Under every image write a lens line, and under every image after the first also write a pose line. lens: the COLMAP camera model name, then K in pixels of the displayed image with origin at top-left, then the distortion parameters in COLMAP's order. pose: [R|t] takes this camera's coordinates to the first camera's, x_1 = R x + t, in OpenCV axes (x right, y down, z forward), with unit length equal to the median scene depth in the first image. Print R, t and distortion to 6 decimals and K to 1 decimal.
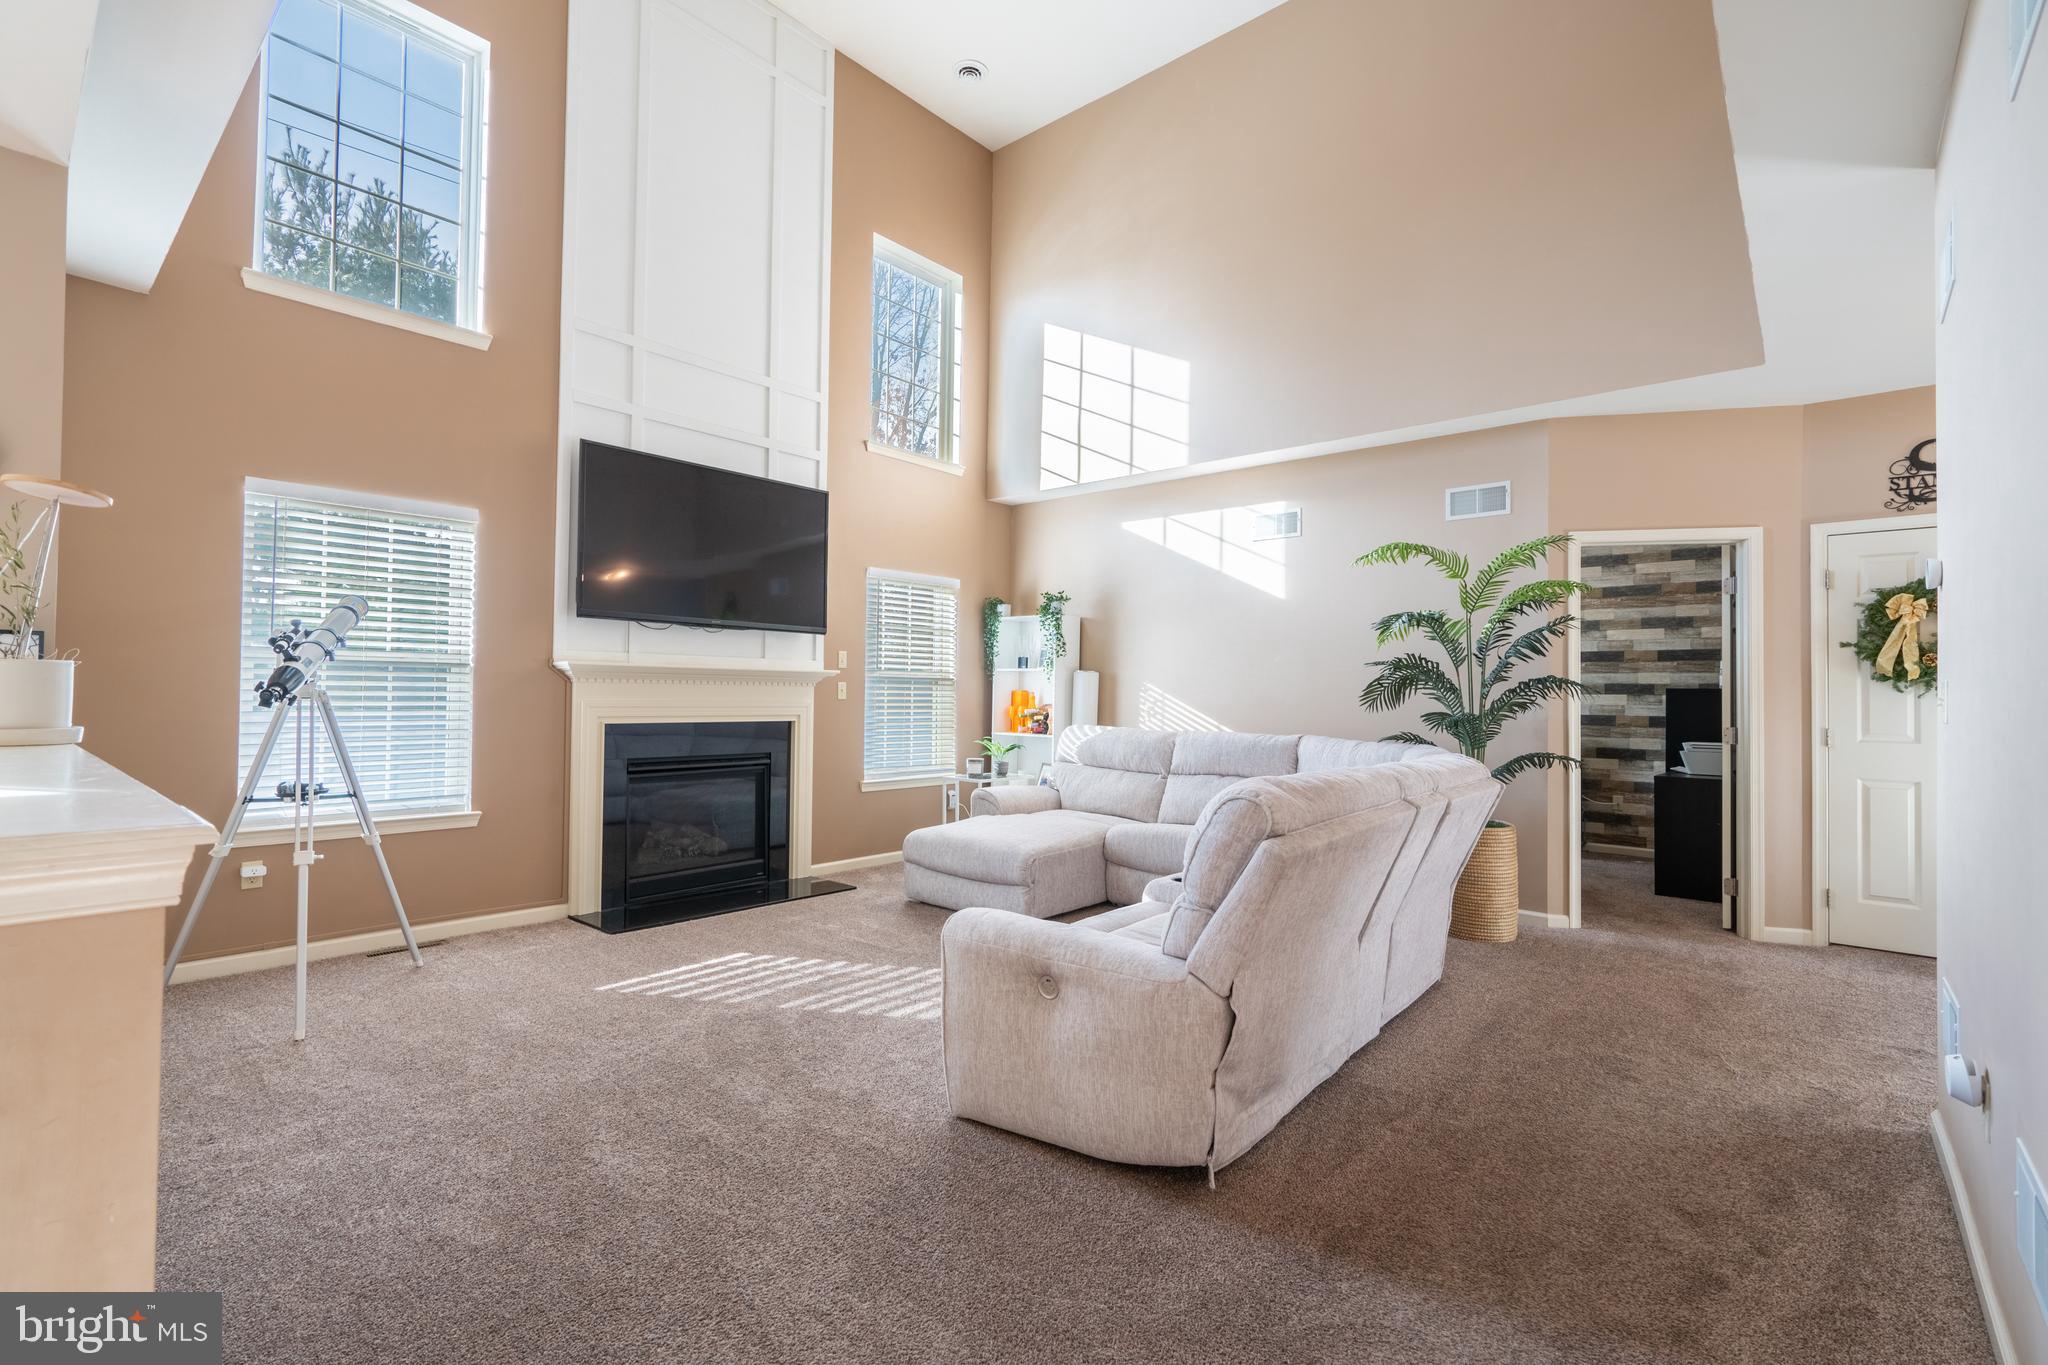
lens RADIAL K [[940.7, 0, 973.7], [0, 940.7, 677.0], [0, 0, 1]] dist [-0.003286, -0.000076]
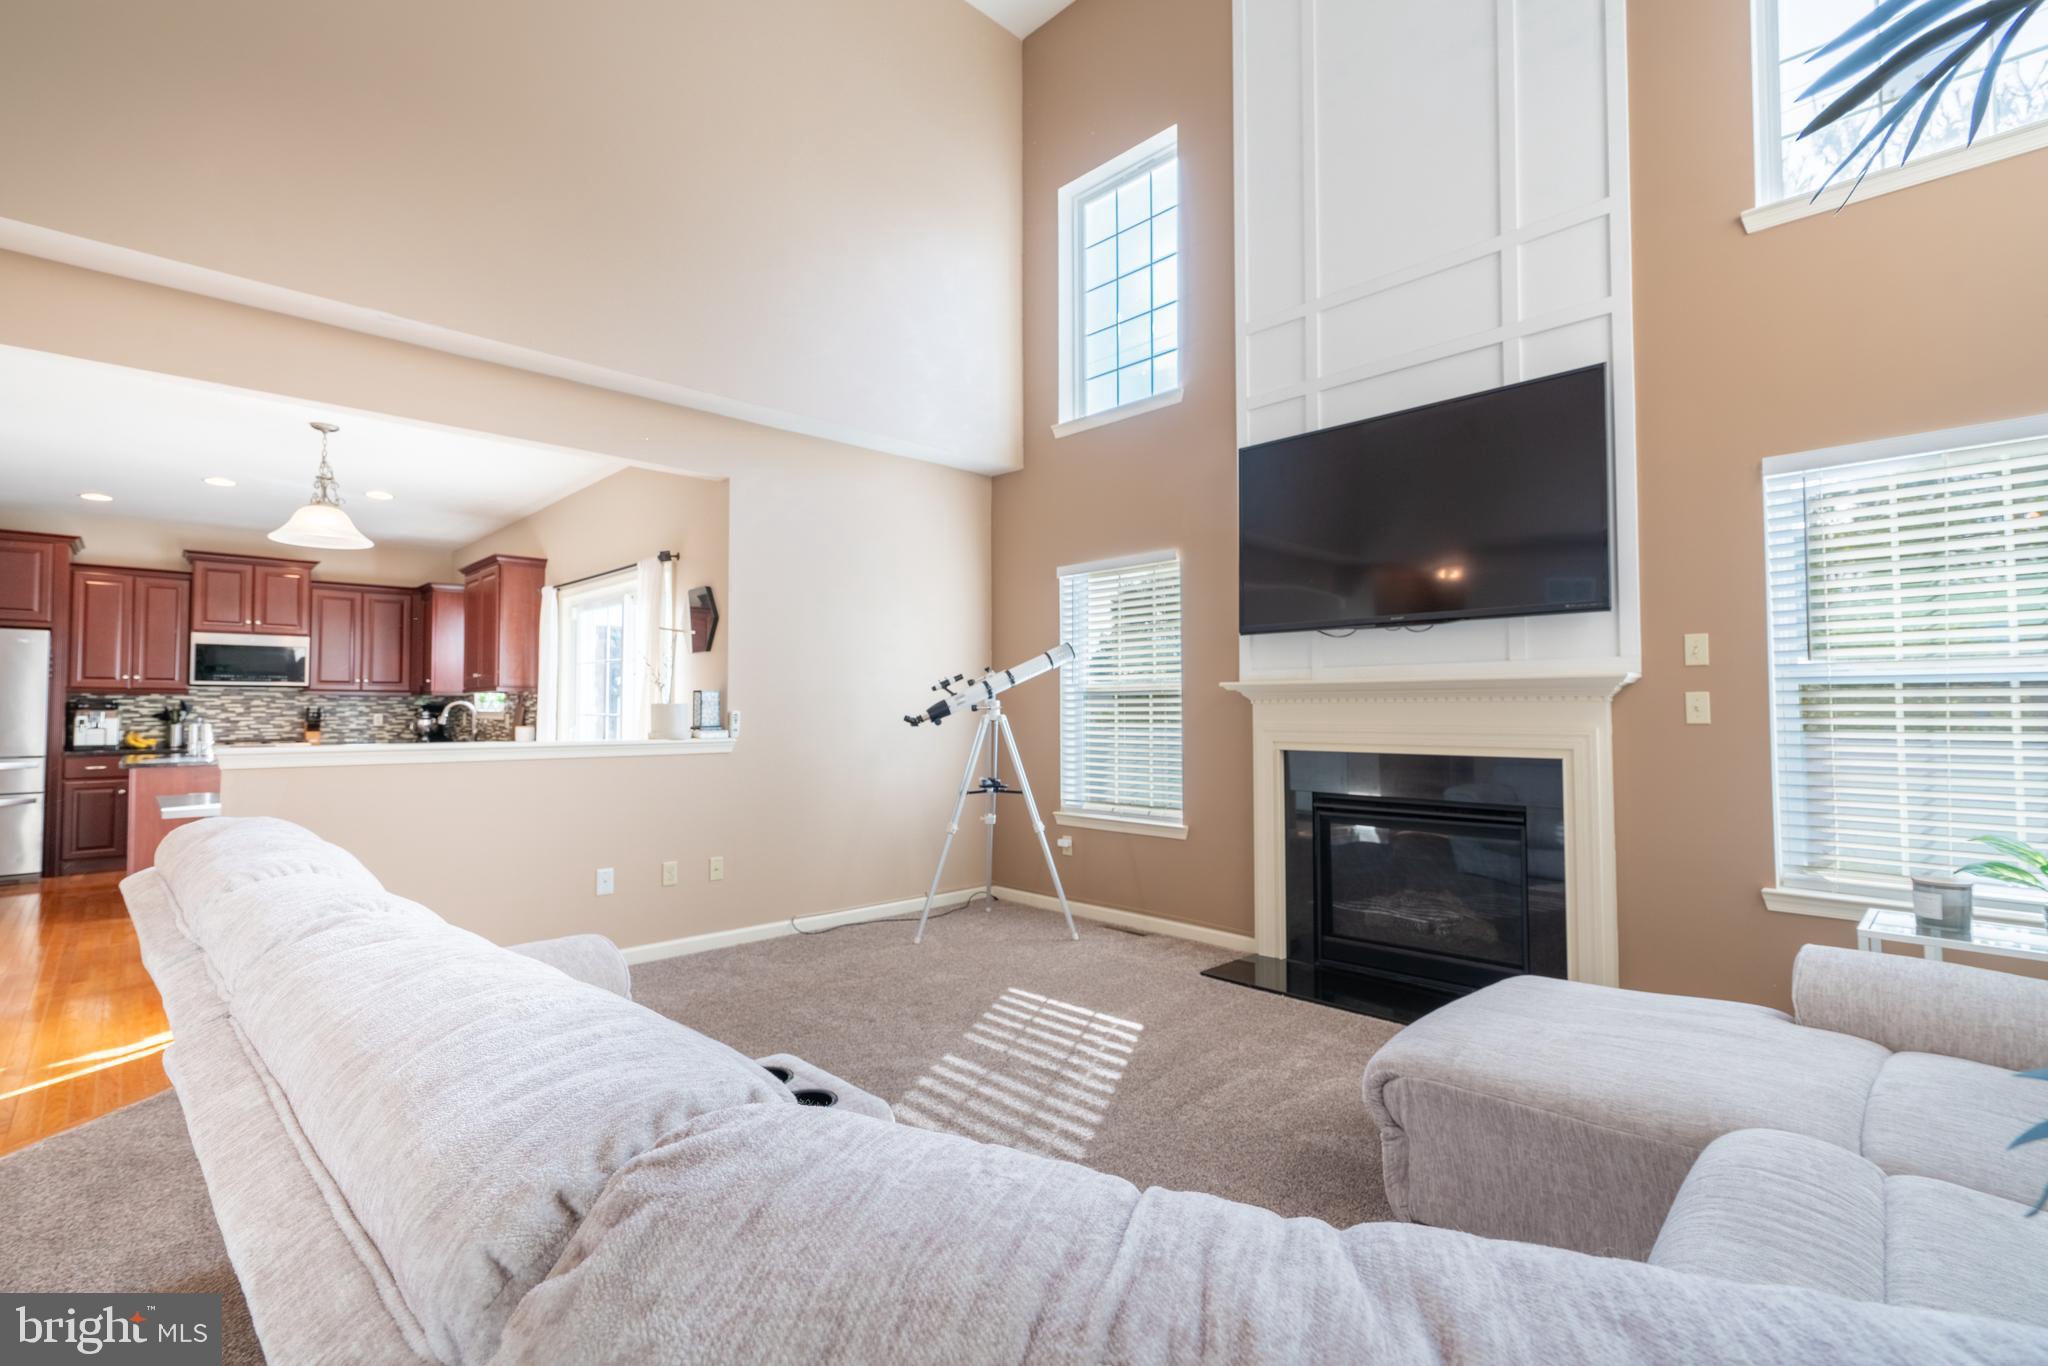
lens RADIAL K [[913.2, 0, 1015.7], [0, 913.2, 679.8], [0, 0, 1]] dist [-0.000355, 0.000451]
pose [[-0.064126, -0.044402, -0.996954, 0.613089], [0.023938, 0.998654, -0.046017, 0.021264], [0.997655, -0.026816, -0.062977, 0.991411]]
